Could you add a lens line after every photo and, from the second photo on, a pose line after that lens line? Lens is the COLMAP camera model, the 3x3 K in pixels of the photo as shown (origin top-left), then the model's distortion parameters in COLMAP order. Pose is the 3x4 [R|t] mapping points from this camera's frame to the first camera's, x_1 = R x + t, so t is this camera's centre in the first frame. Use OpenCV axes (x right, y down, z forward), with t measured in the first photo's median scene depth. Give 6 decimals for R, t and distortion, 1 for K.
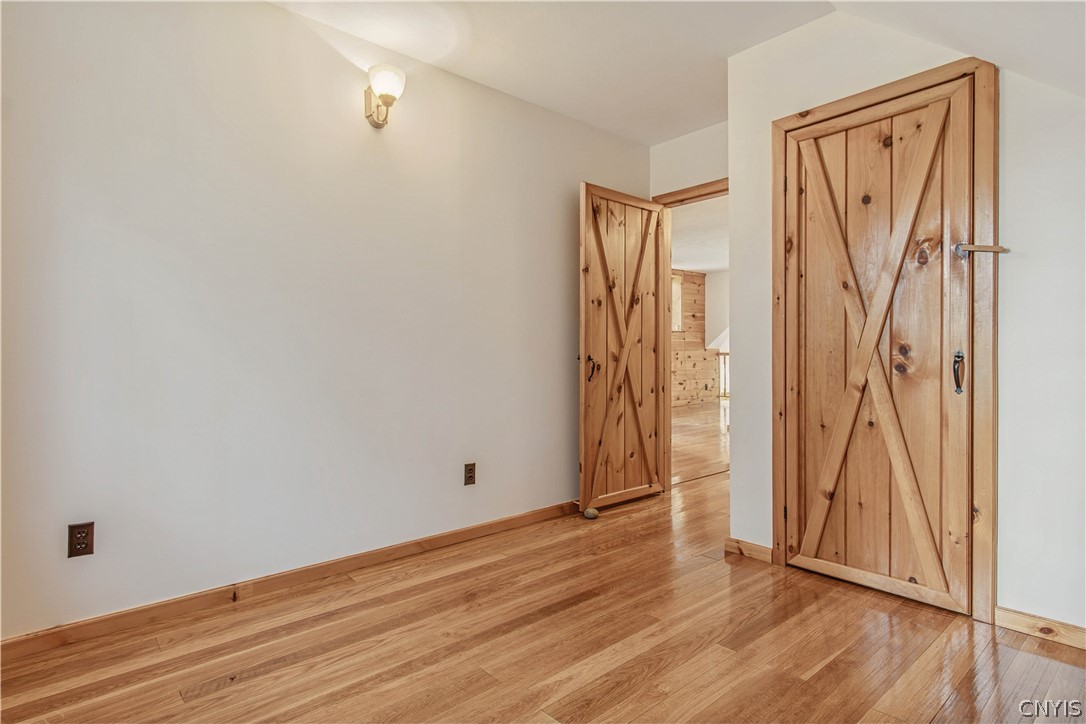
lens RADIAL K [[578.4, 0, 542.0], [0, 578.4, 359.5], [0, 0, 1]] dist [0.004005, 0.002464]
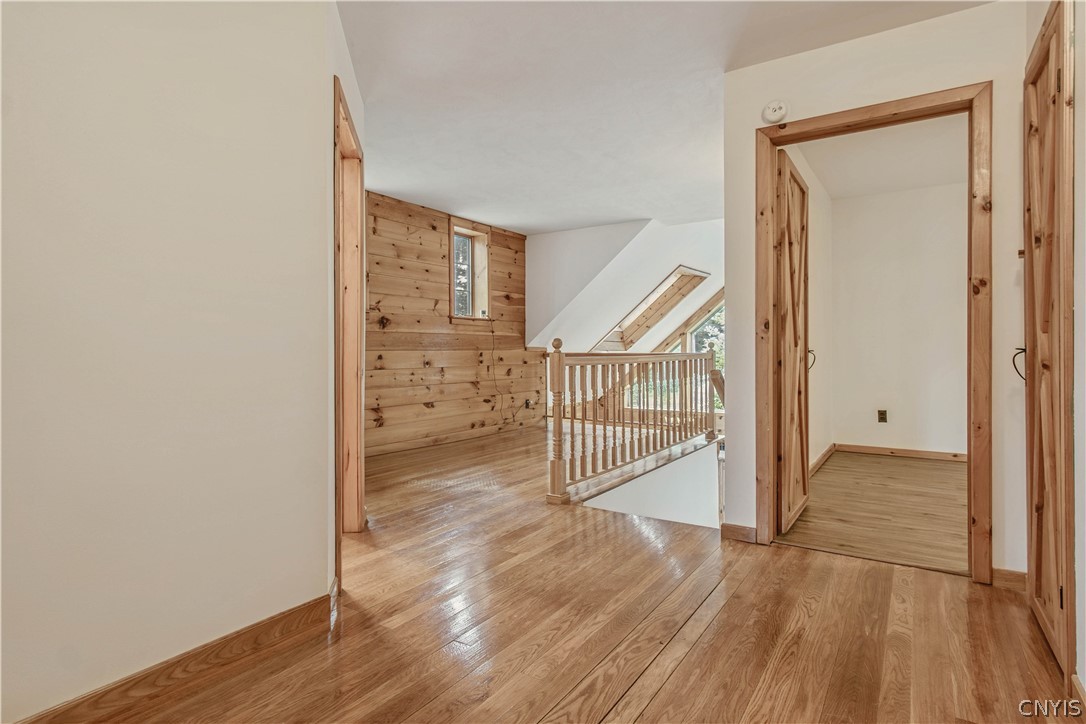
lens RADIAL K [[578.4, 0, 543.8], [0, 578.4, 357.4], [0, 0, 1]] dist [0.004005, 0.002464]
pose [[0.964120, -0.001059, 0.265464, 0.126219], [0.002654, 0.999981, -0.005651, -0.002774], [-0.265453, 0.006153, 0.964104, 0.352003]]
